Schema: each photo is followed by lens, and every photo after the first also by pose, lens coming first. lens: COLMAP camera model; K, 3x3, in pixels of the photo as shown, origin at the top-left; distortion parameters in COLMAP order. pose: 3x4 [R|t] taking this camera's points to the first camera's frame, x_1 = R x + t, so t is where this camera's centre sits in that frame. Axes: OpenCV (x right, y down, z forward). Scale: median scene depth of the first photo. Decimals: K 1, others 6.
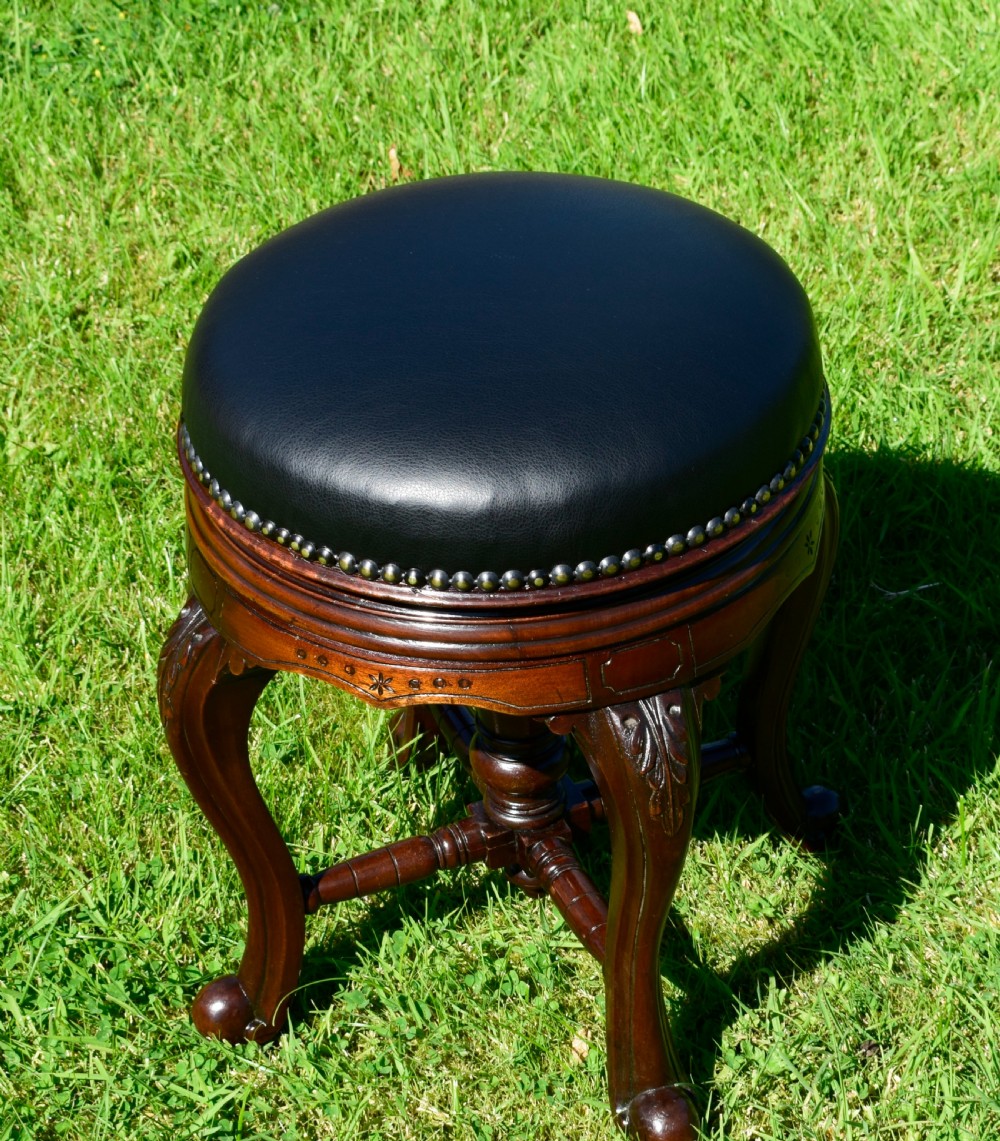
lens RADIAL K [[2966.8, 0, 582.7], [0, 2966.8, 642.9], [0, 0, 1]] dist [0.009520, 0.000000]
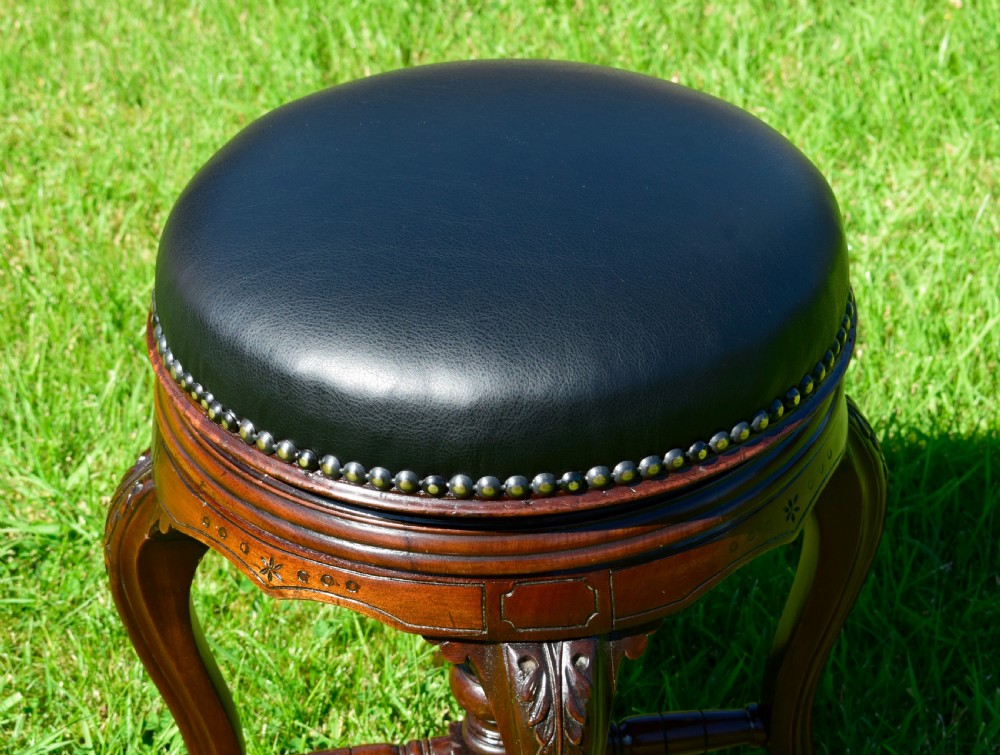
lens RADIAL K [[2551.2, 0, 453.5], [0, 2551.2, 415.7], [0, 0, 1]] dist [-0.011858, 0.000000]
pose [[0.952633, 0.175555, -0.248336, 0.150260], [-0.188906, 0.981512, -0.030798, -0.016606], [0.238338, 0.076252, 0.968184, 0.212620]]
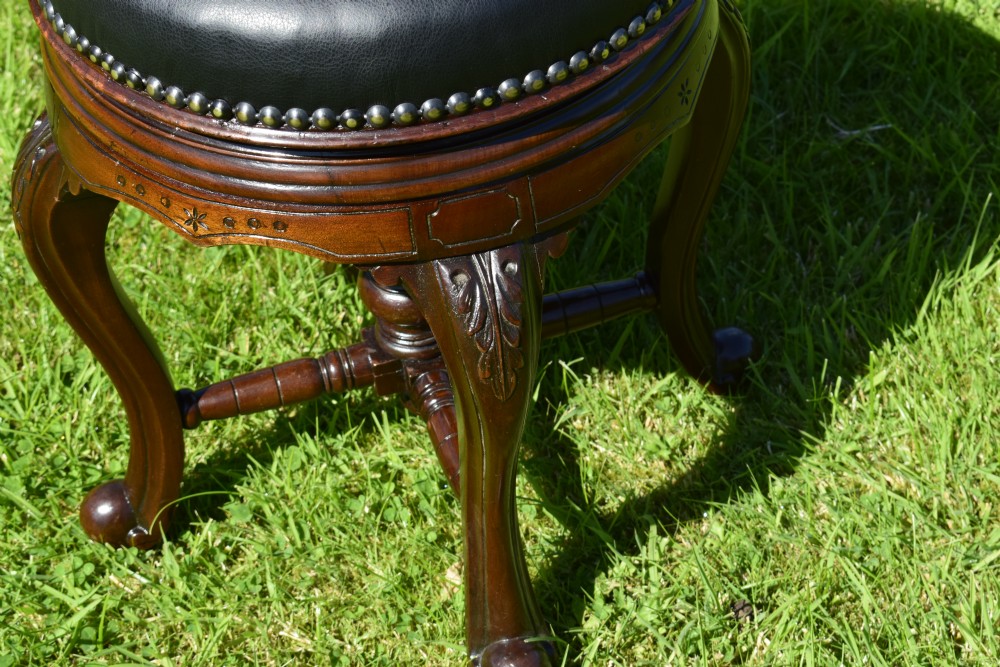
lens RADIAL K [[2241.8, 0, 502.2], [0, 2241.8, 328.2], [0, 0, 1]] dist [-0.007733, 0.000000]
pose [[0.991085, 0.071808, -0.112221, 0.094600], [-0.060213, 0.992805, 0.103499, -0.026849], [0.118845, -0.095820, 0.988279, 0.269693]]
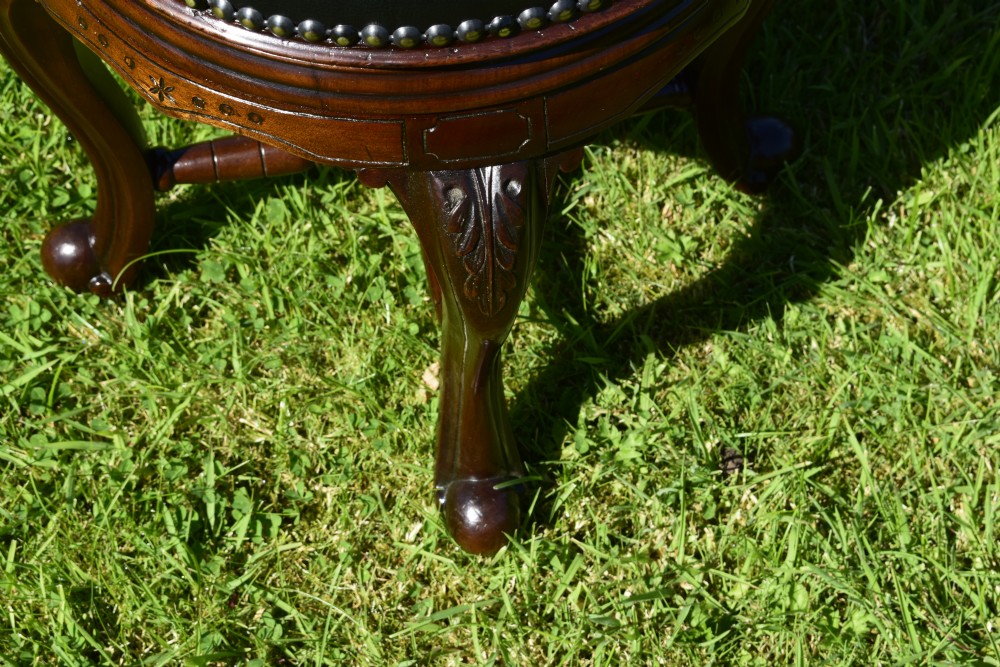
lens RADIAL K [[2241.8, 0, 503.0], [0, 2241.8, 307.2], [0, 0, 1]] dist [-0.007733, 0.000000]
pose [[0.971008, 0.222322, -0.087839, 0.078299], [-0.172285, 0.905597, 0.387572, -0.161838], [0.165713, -0.361202, 0.917645, 0.371594]]
